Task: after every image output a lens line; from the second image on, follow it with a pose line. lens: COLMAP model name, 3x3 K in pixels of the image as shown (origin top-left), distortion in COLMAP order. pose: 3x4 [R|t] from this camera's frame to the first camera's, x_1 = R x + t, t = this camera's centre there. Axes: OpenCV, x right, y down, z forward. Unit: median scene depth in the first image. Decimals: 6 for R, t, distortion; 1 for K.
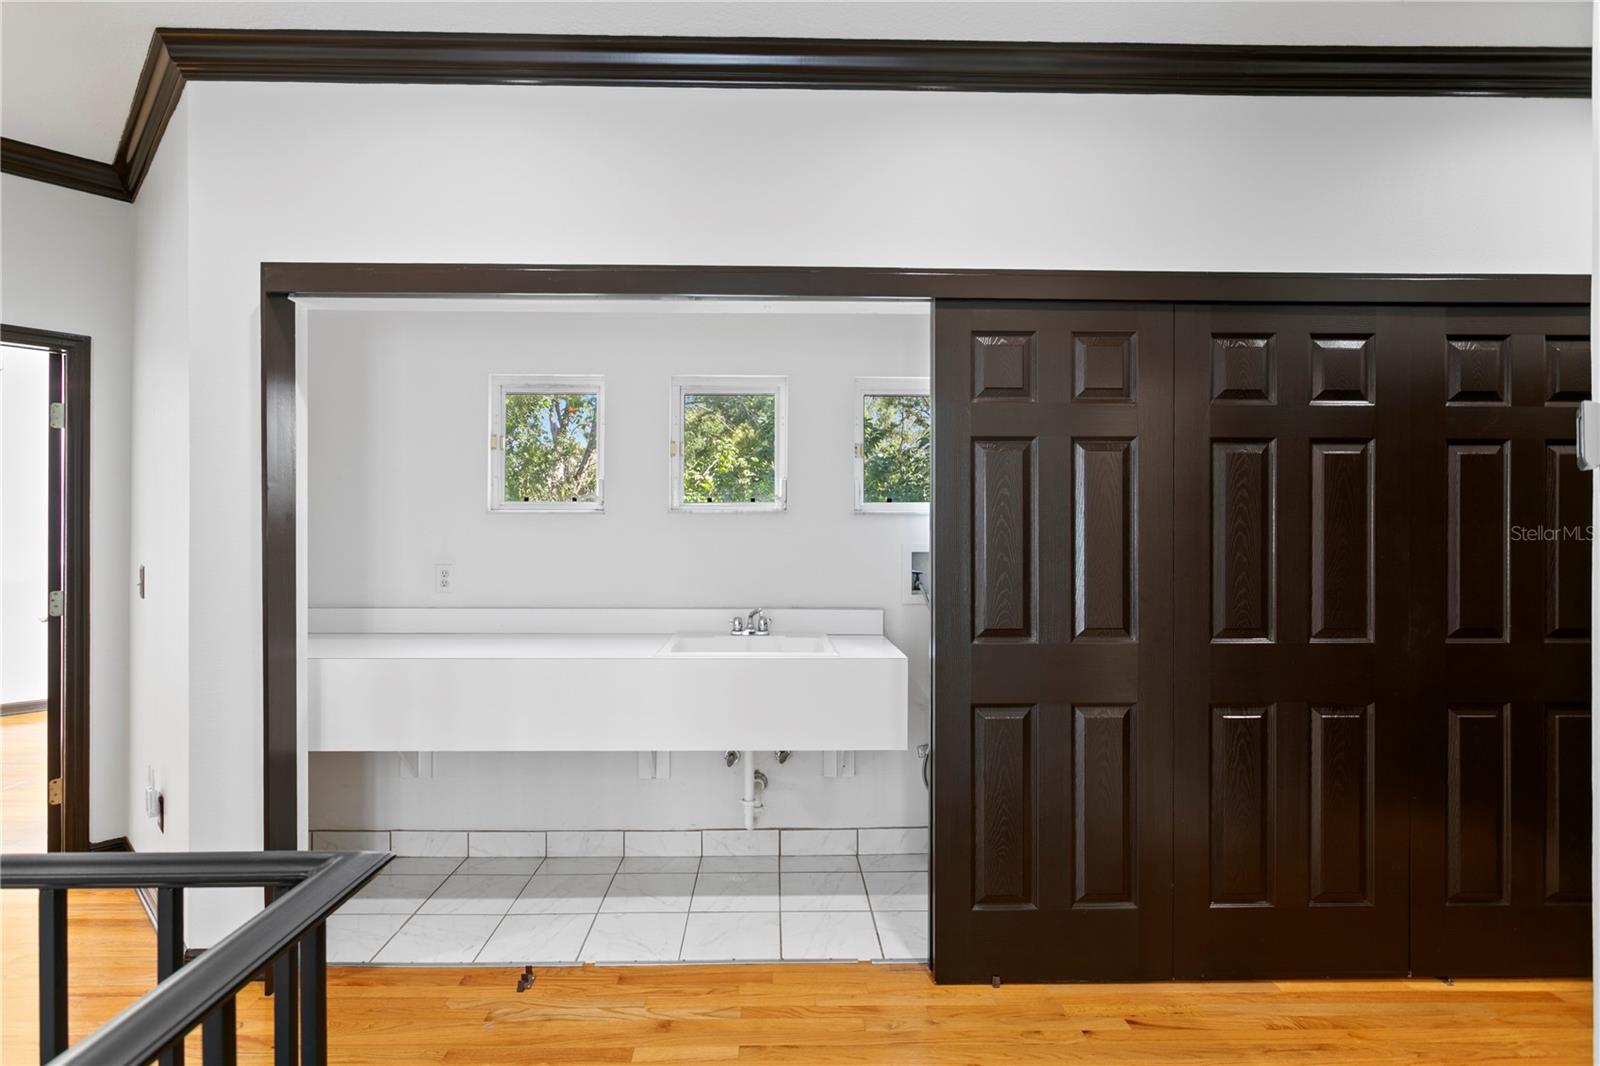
lens RADIAL K [[770.1, 0, 901.2], [0, 770.1, 549.4], [0, 0, 1]] dist [-0.015755, 0.001051]
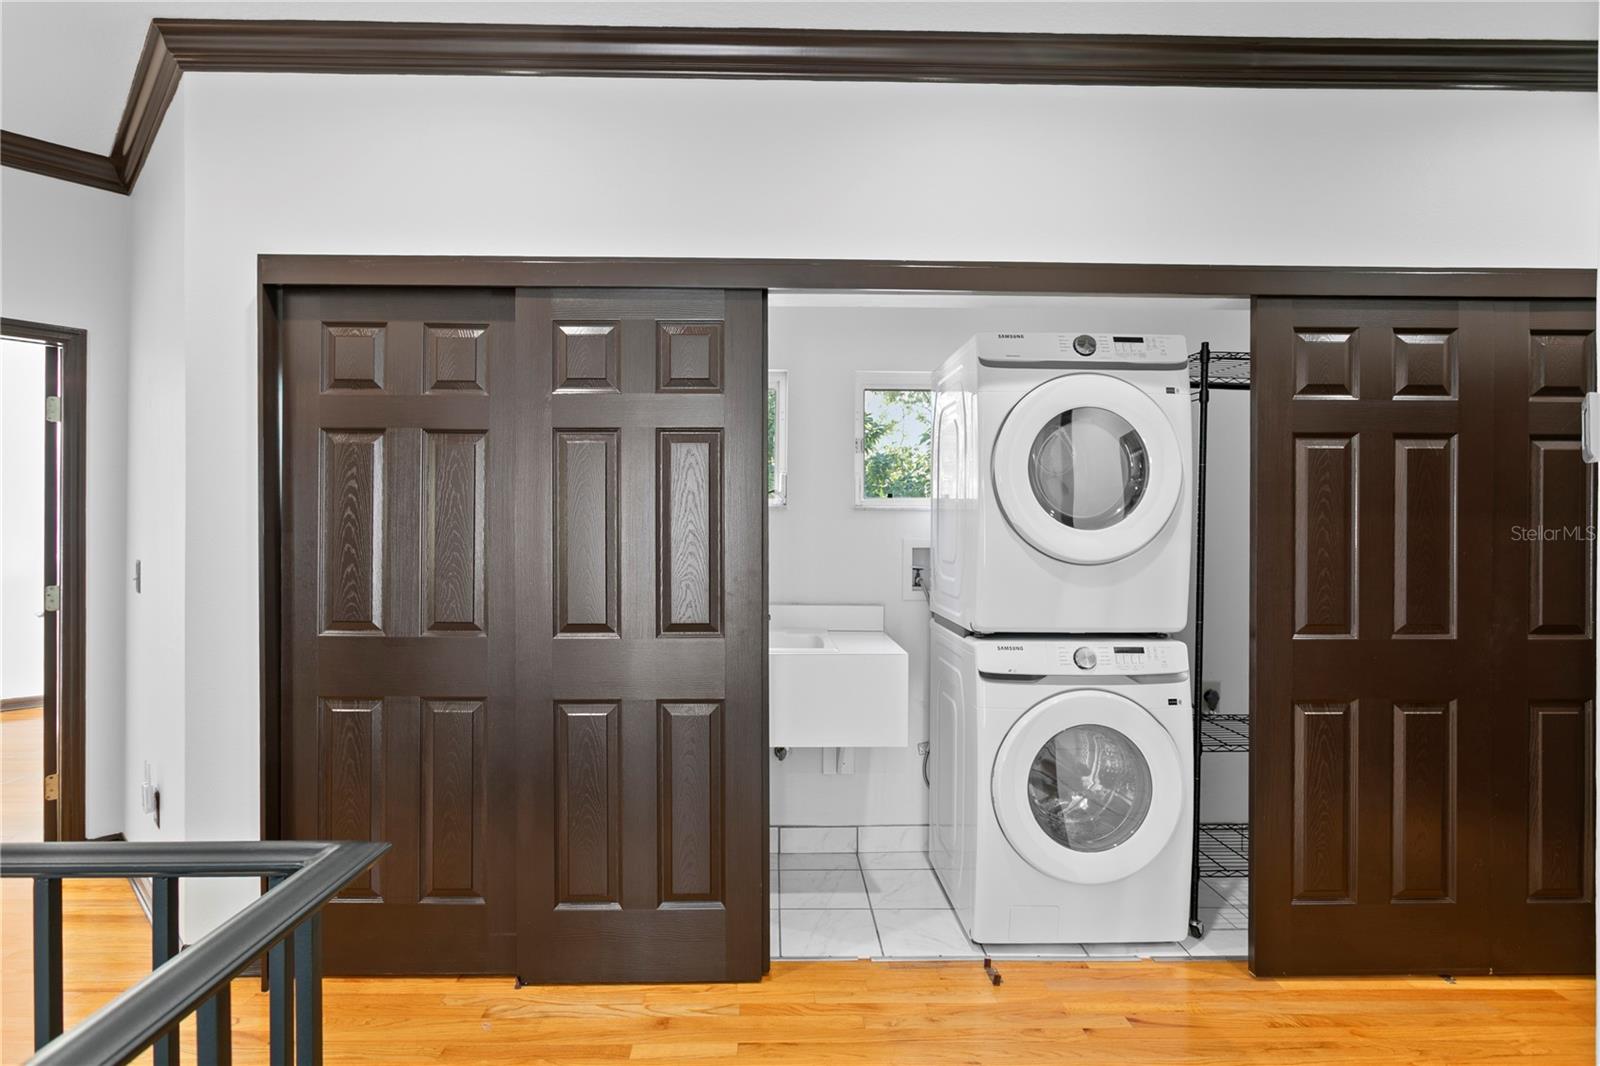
lens RADIAL K [[770.1, 0, 701.9], [0, 770.1, 548.3], [0, 0, 1]] dist [-0.015755, 0.001051]
pose [[0.999970, 0.001145, -0.007722, -0.253976], [-0.001113, 0.999991, 0.004100, 0.000705], [0.007727, -0.004092, 0.999962, 0.004588]]
